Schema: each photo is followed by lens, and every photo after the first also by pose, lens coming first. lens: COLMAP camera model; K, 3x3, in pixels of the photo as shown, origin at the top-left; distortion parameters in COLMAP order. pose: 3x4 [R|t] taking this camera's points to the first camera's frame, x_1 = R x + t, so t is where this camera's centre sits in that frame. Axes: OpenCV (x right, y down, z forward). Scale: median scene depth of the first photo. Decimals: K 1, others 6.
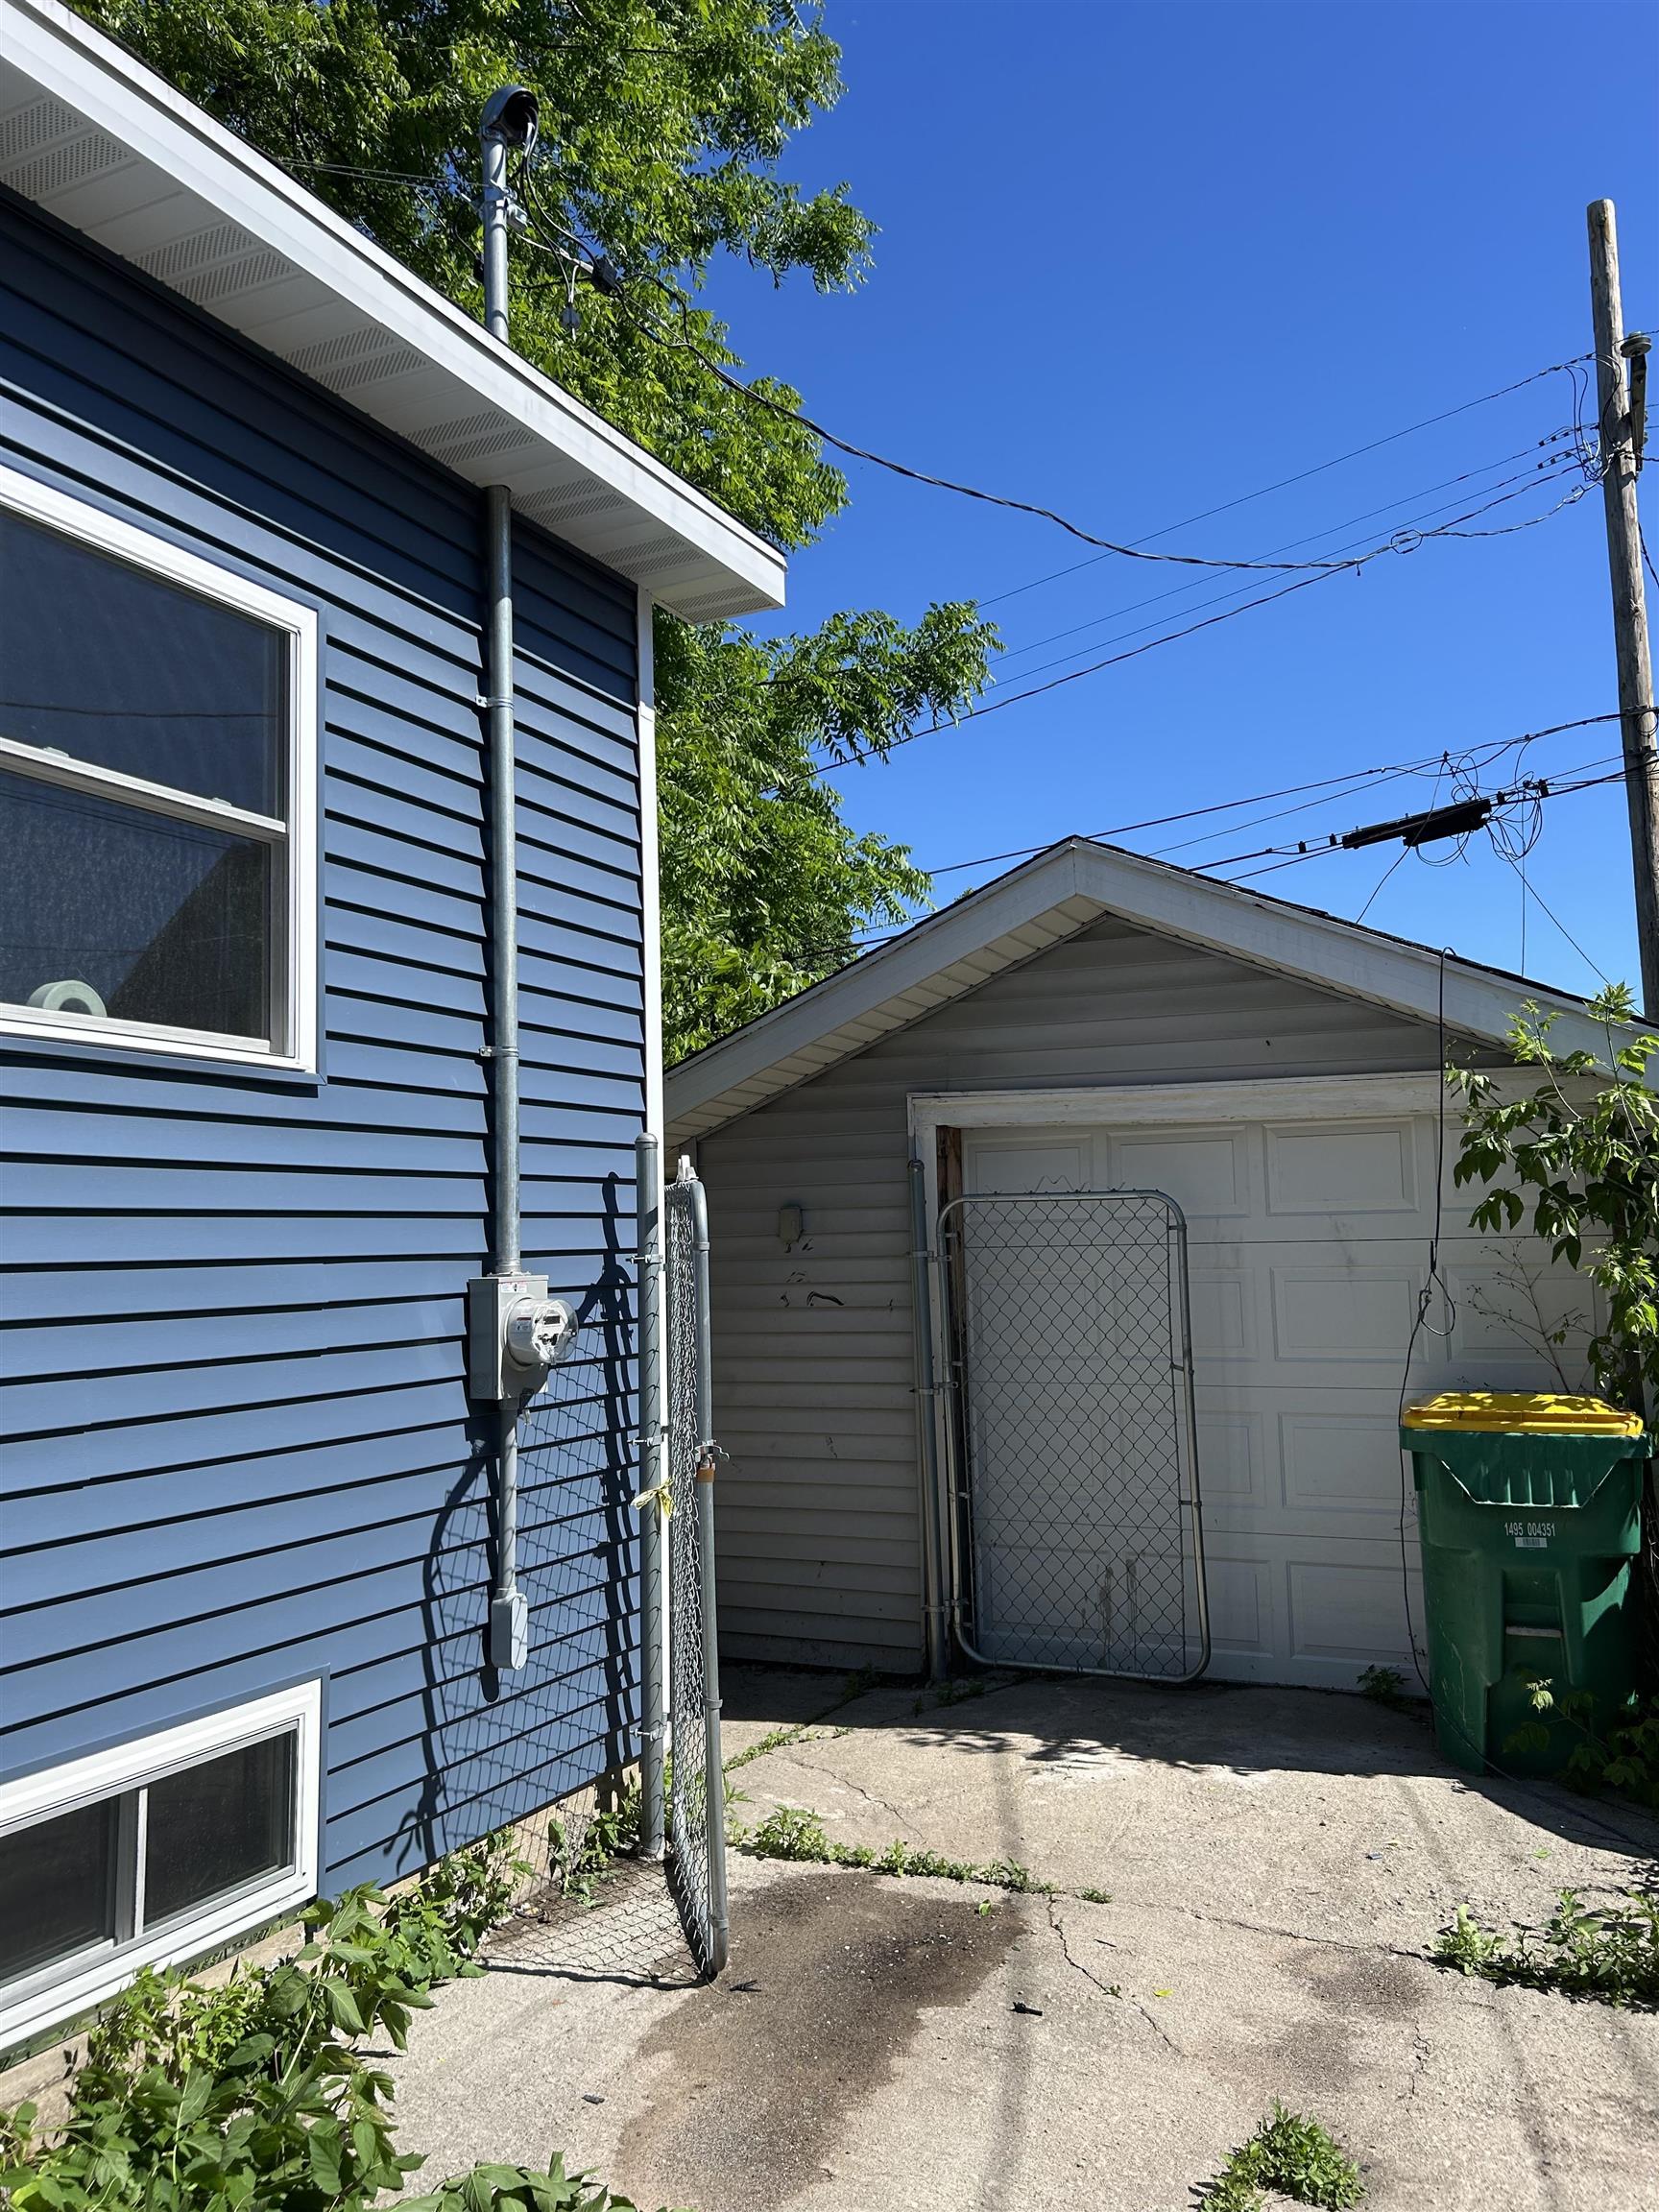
lens RADIAL K [[1720.3, 0, 827.3], [0, 1720.3, 1093.9], [0, 0, 1]] dist [0.091760, -0.126101]
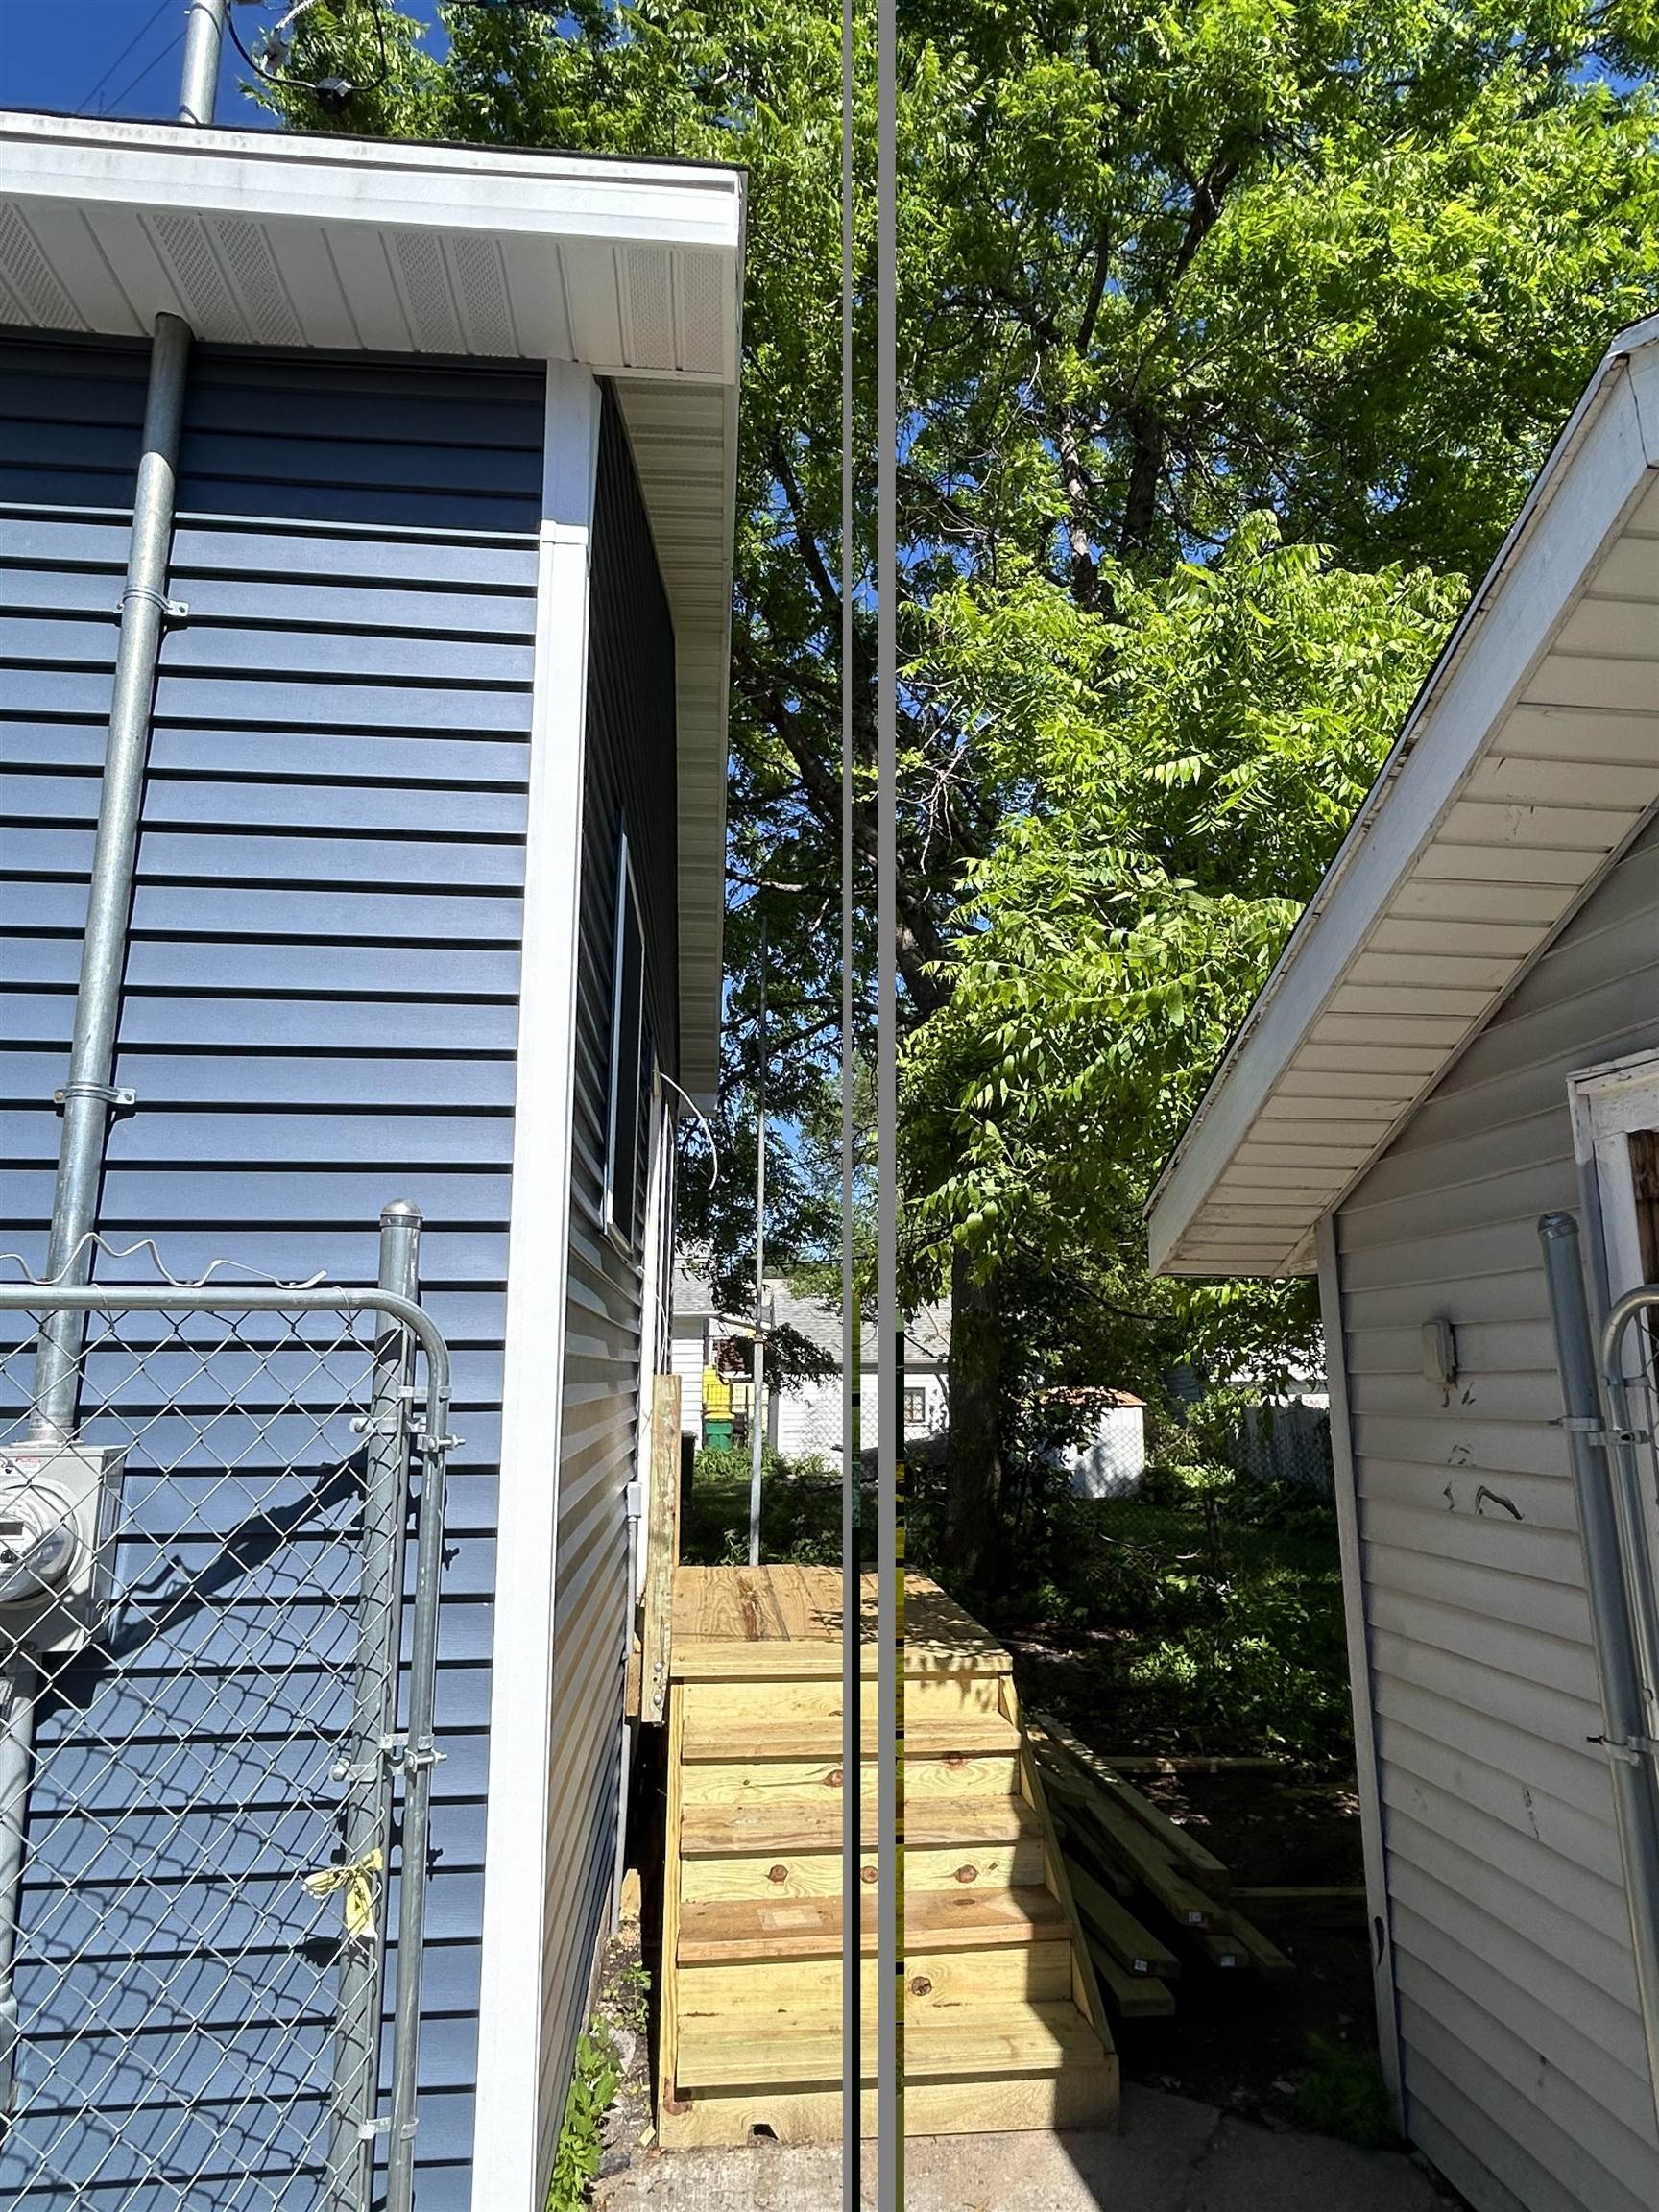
lens RADIAL K [[1331.7, 0, 829.5], [0, 1331.7, 1106.0], [0, 0, 1]] dist [-0.003172, -0.000952]
pose [[0.516608, -0.149955, -0.842989, 0.265241], [0.067623, 0.988615, -0.134418, 0.046700], [0.853548, 0.012436, 0.520866, 0.683144]]
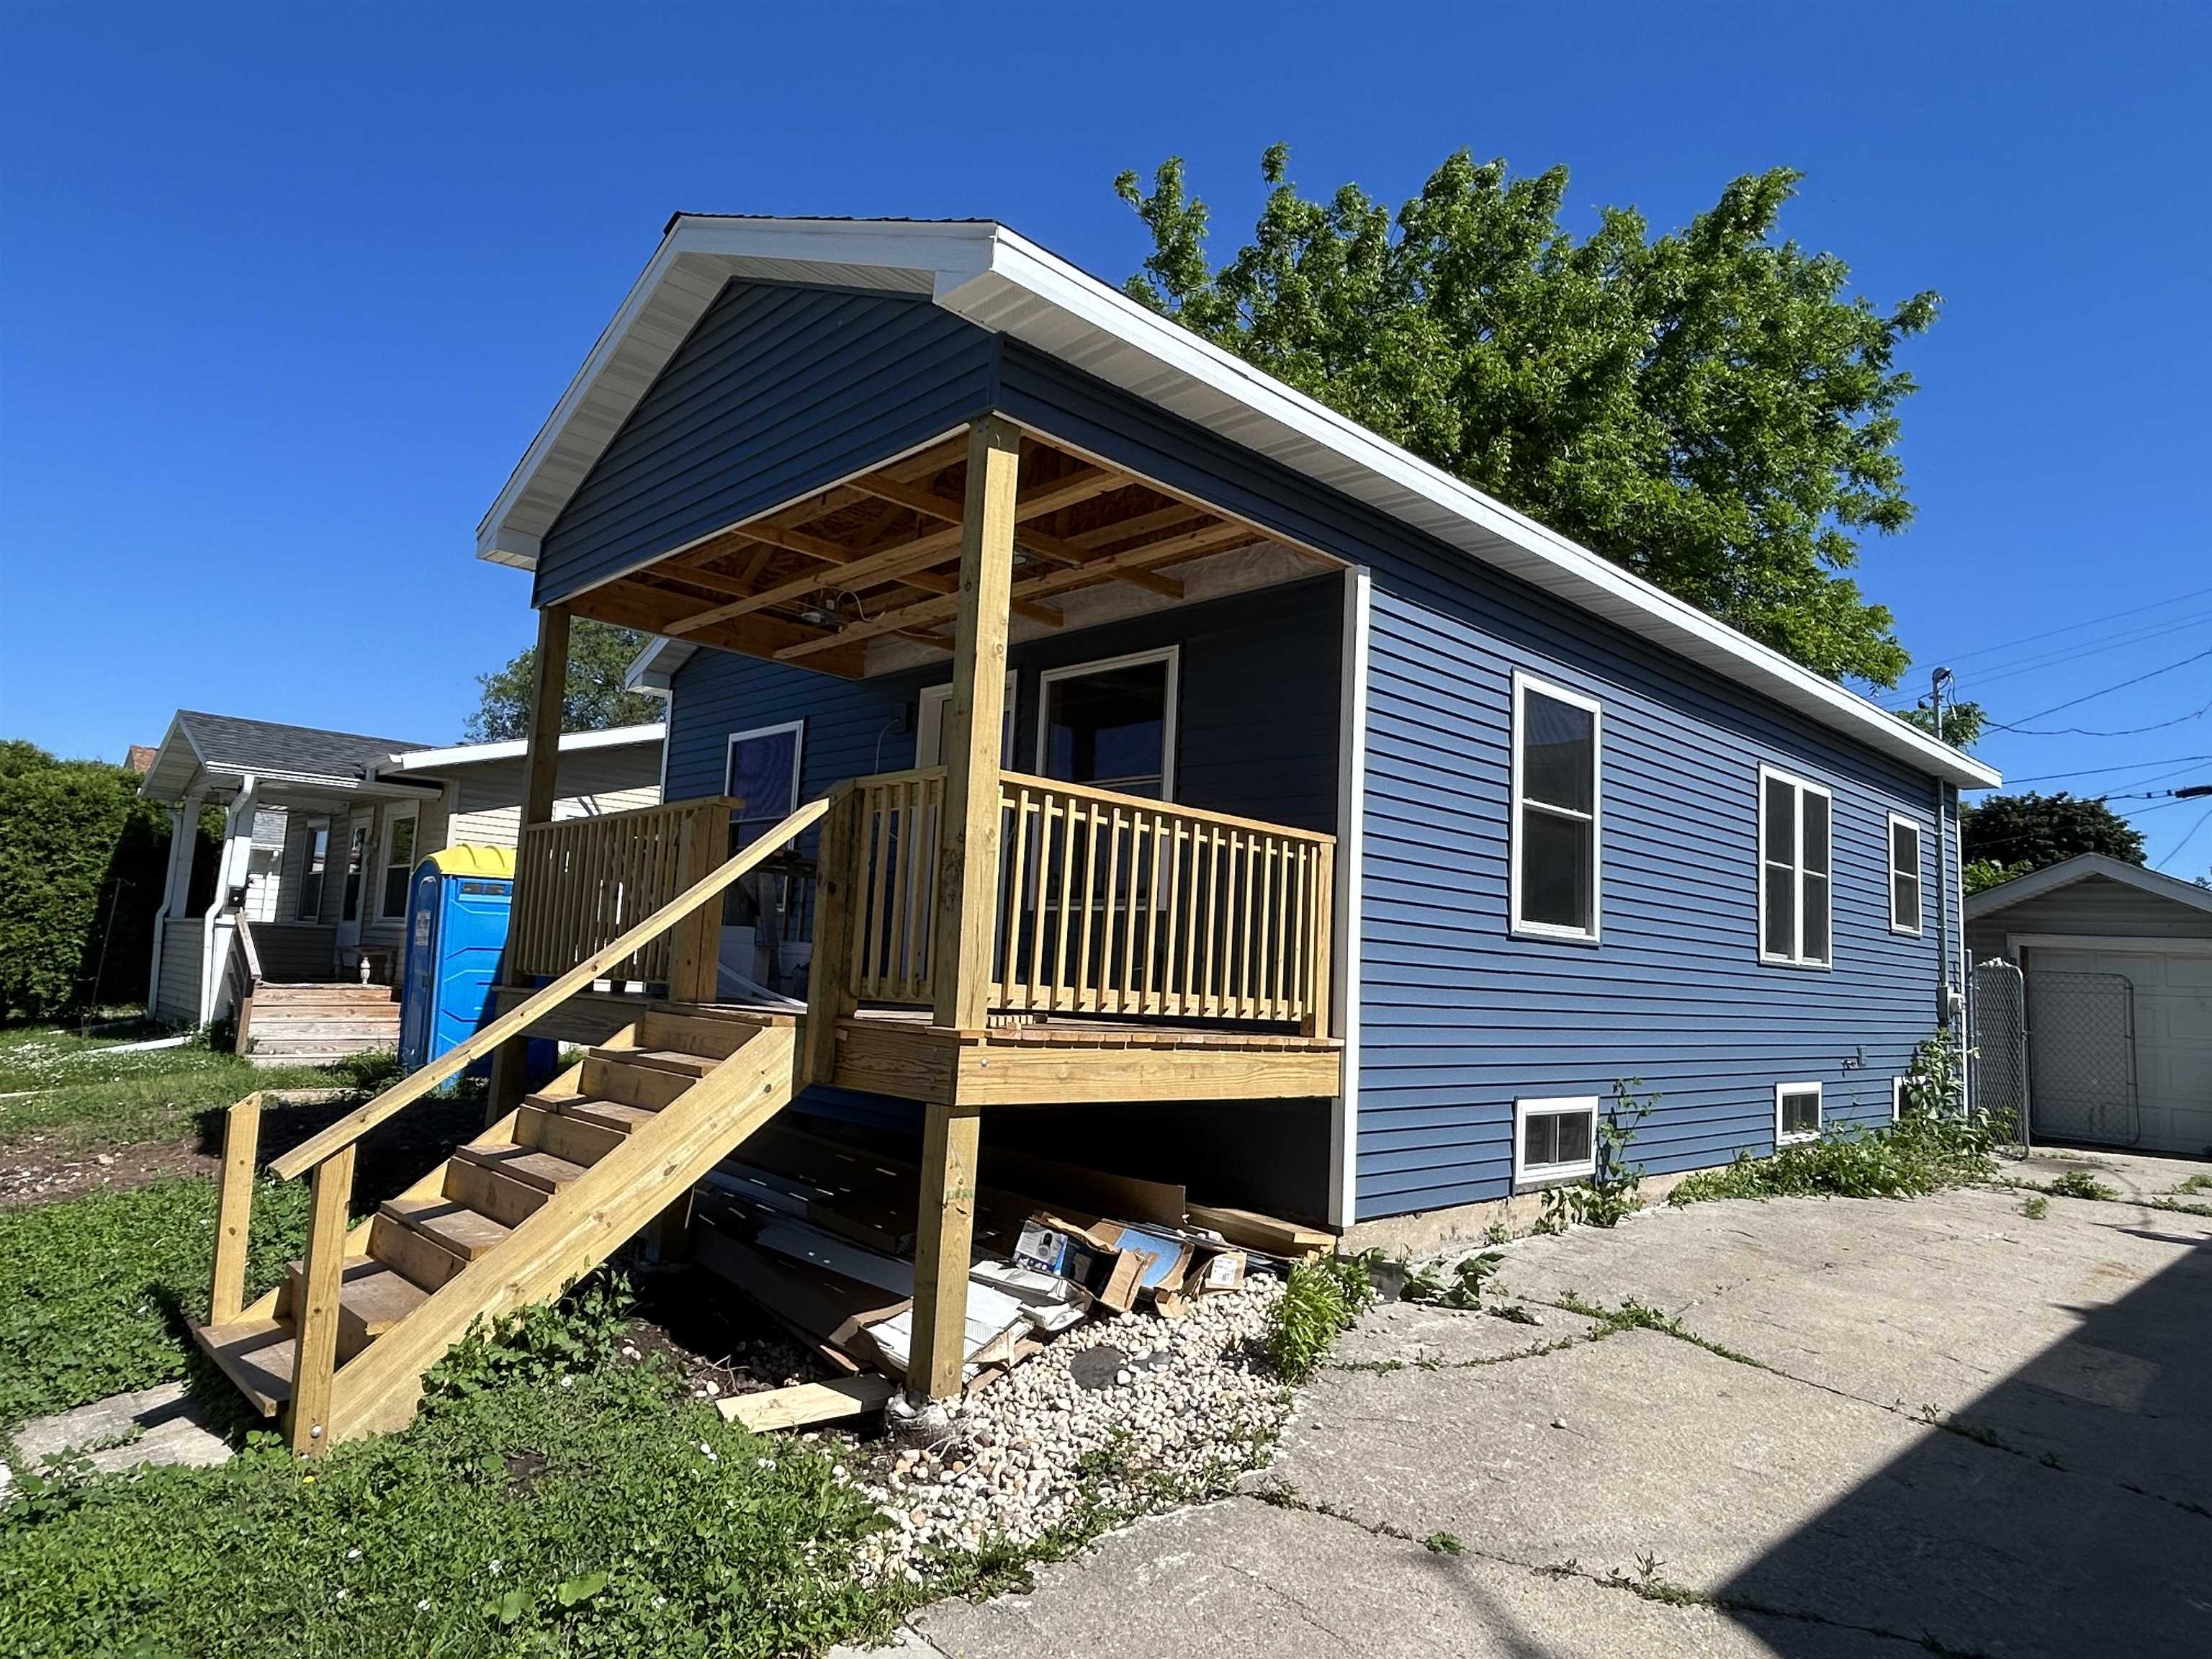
lens RADIAL K [[1331.7, 0, 1106.0], [0, 1331.7, 829.5], [0, 0, 1]] dist [-0.003172, -0.000952]
pose [[0.935988, 0.031874, -0.350586, -0.595651], [-0.039512, 0.999112, -0.014654, -0.082618], [0.349808, 0.027568, 0.936416, -1.591909]]
